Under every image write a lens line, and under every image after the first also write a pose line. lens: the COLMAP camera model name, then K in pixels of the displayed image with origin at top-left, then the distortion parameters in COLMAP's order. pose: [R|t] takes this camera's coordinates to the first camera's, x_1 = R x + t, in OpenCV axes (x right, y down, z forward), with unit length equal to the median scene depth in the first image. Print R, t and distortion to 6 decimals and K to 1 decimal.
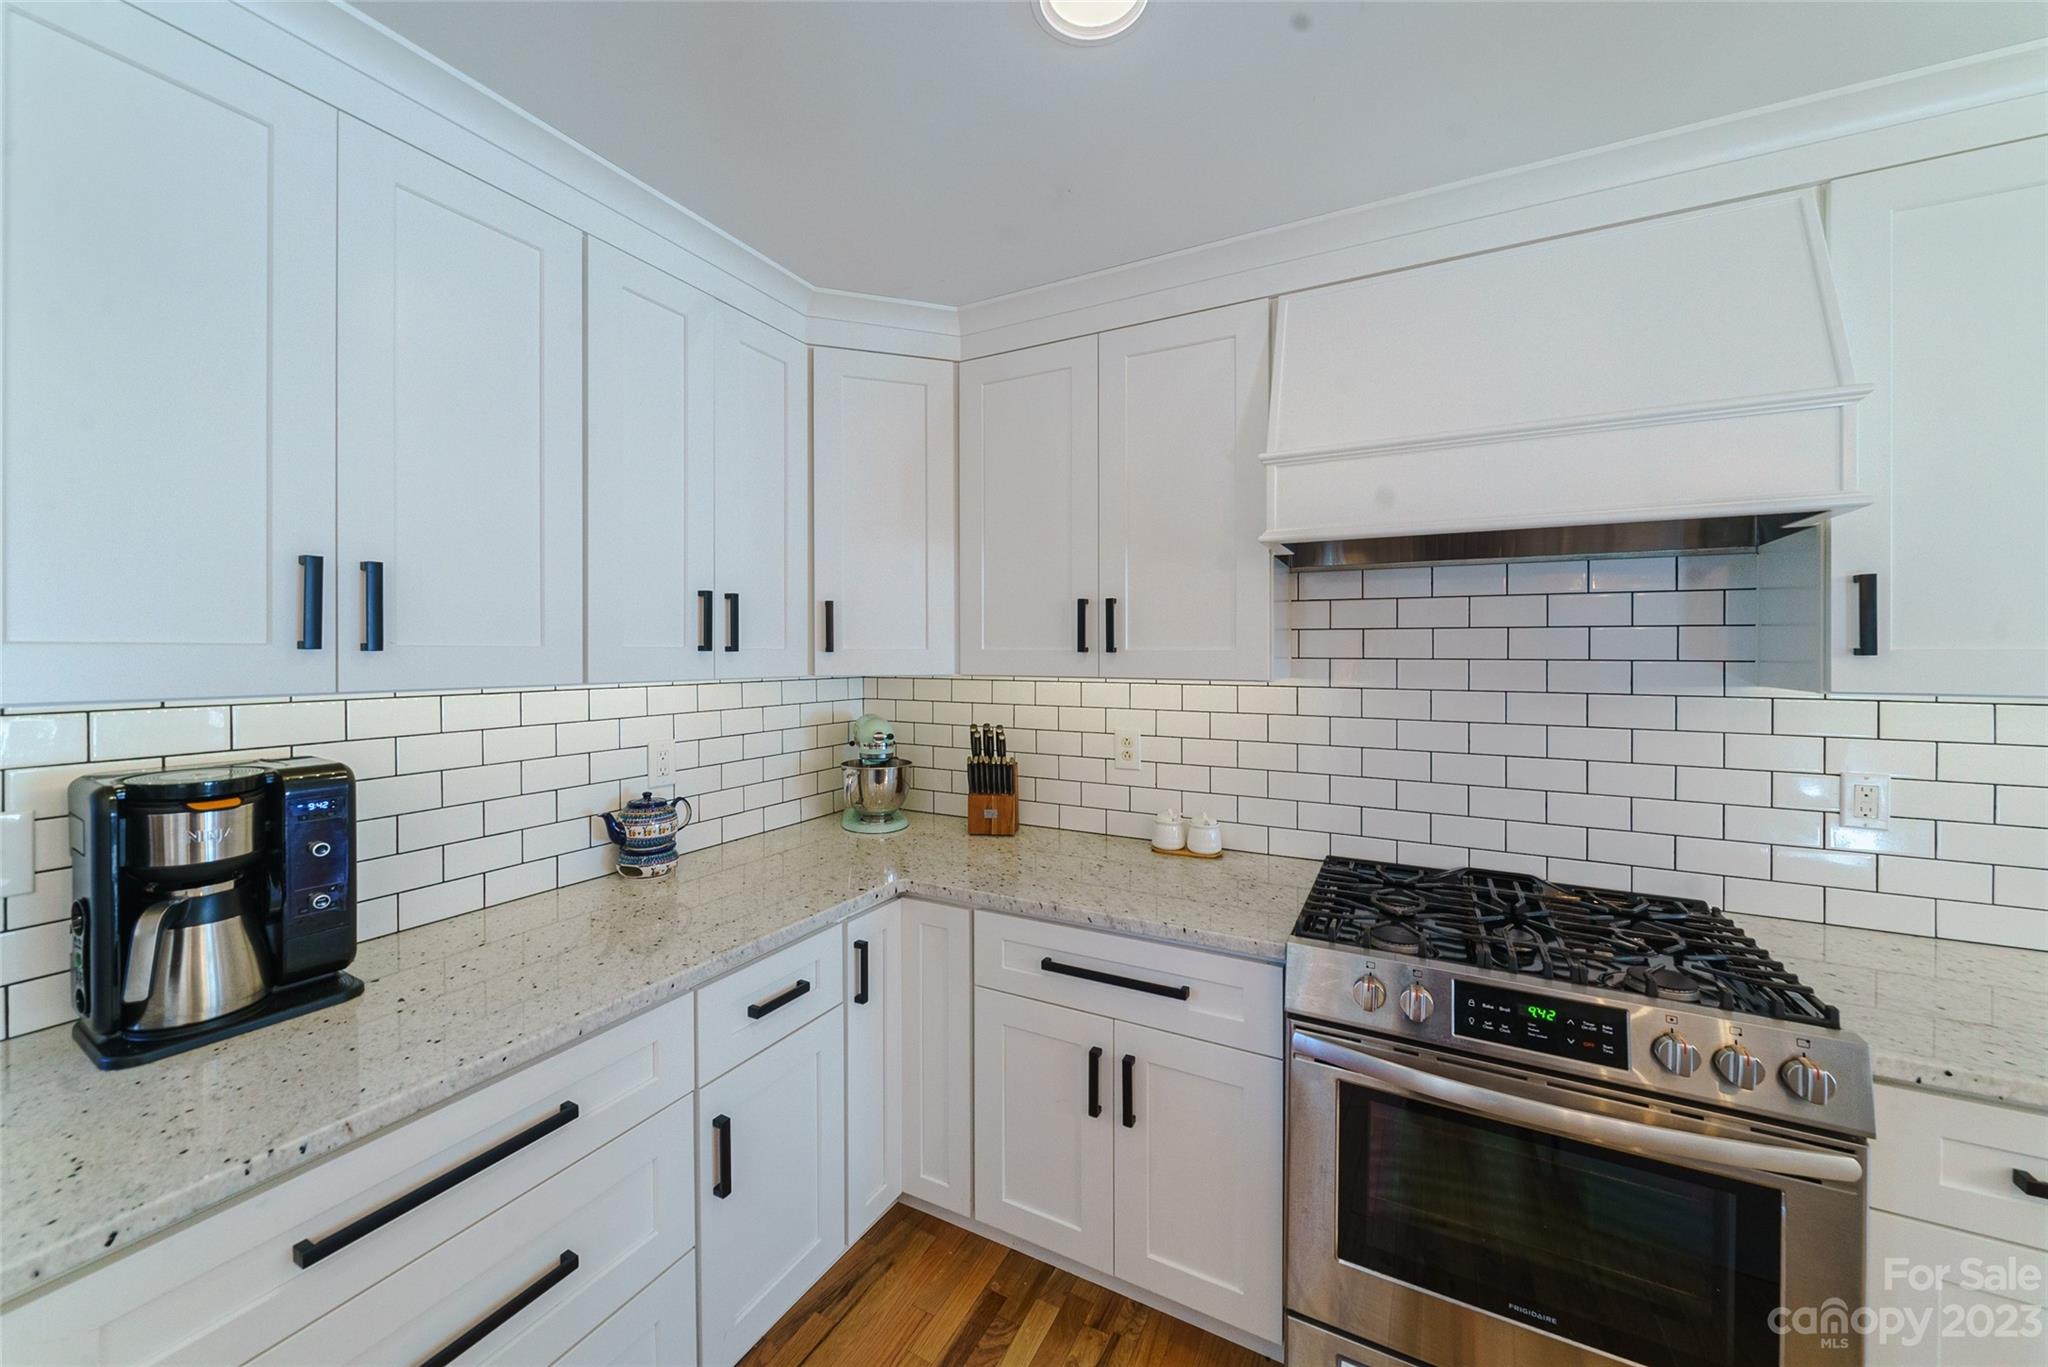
lens RADIAL K [[758.8, 0, 944.5], [0, 758.8, 648.7], [0, 0, 1]] dist [-0.002282, -0.000308]
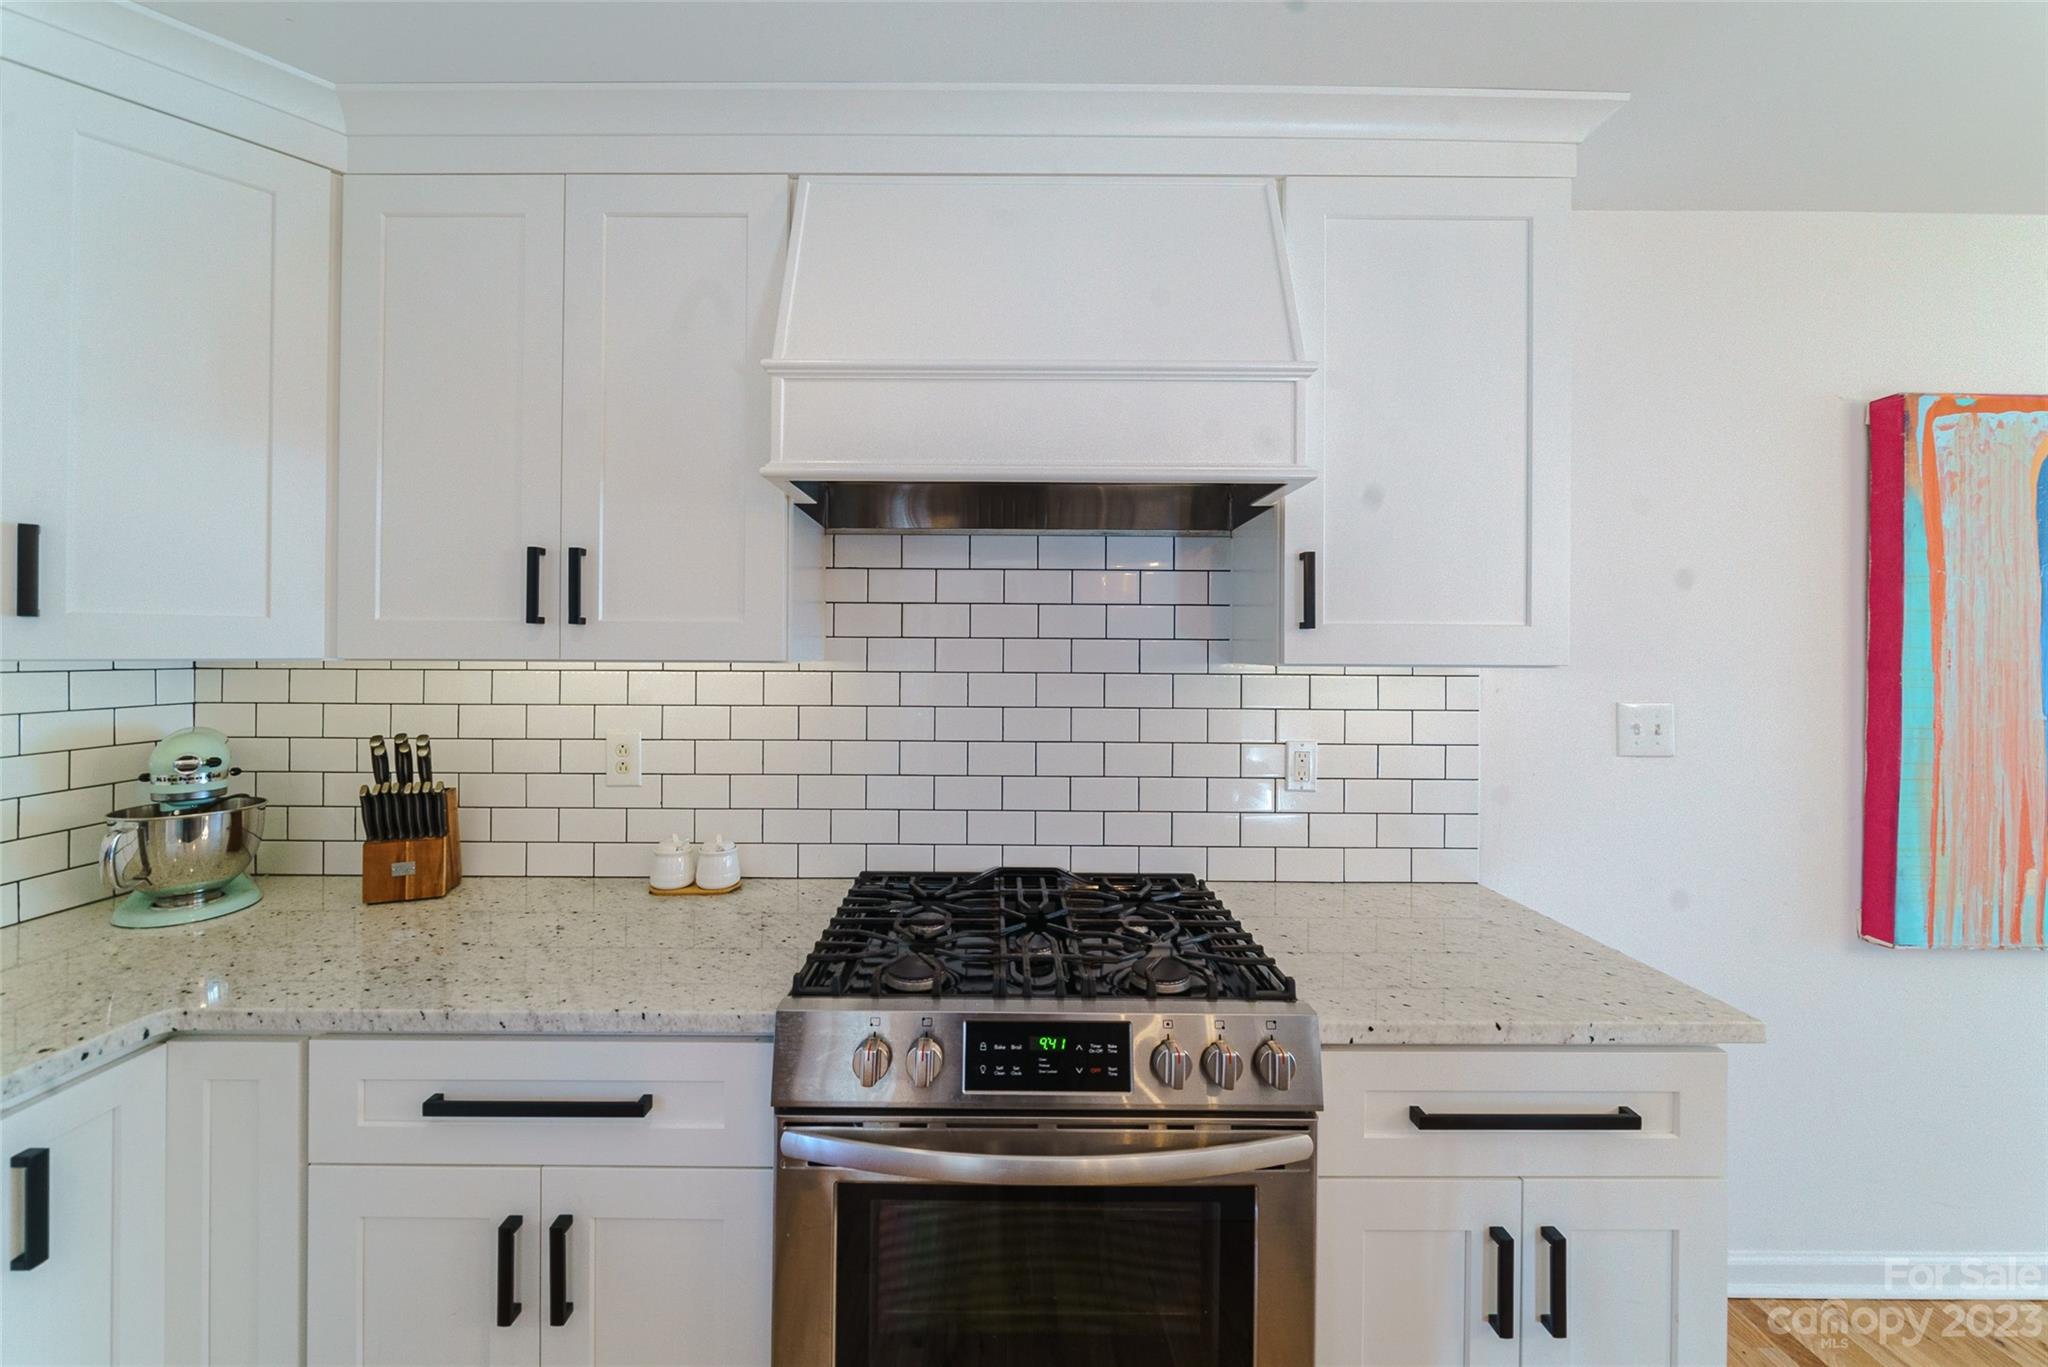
lens RADIAL K [[820.7, 0, 950.5], [0, 820.7, 646.1], [0, 0, 1]] dist [-0.001547, -0.000111]
pose [[0.876389, 0.005021, 0.481578, 0.188777], [-0.004118, 0.999987, -0.002931, 0.031409], [-0.481586, 0.000586, 0.876398, 0.193507]]
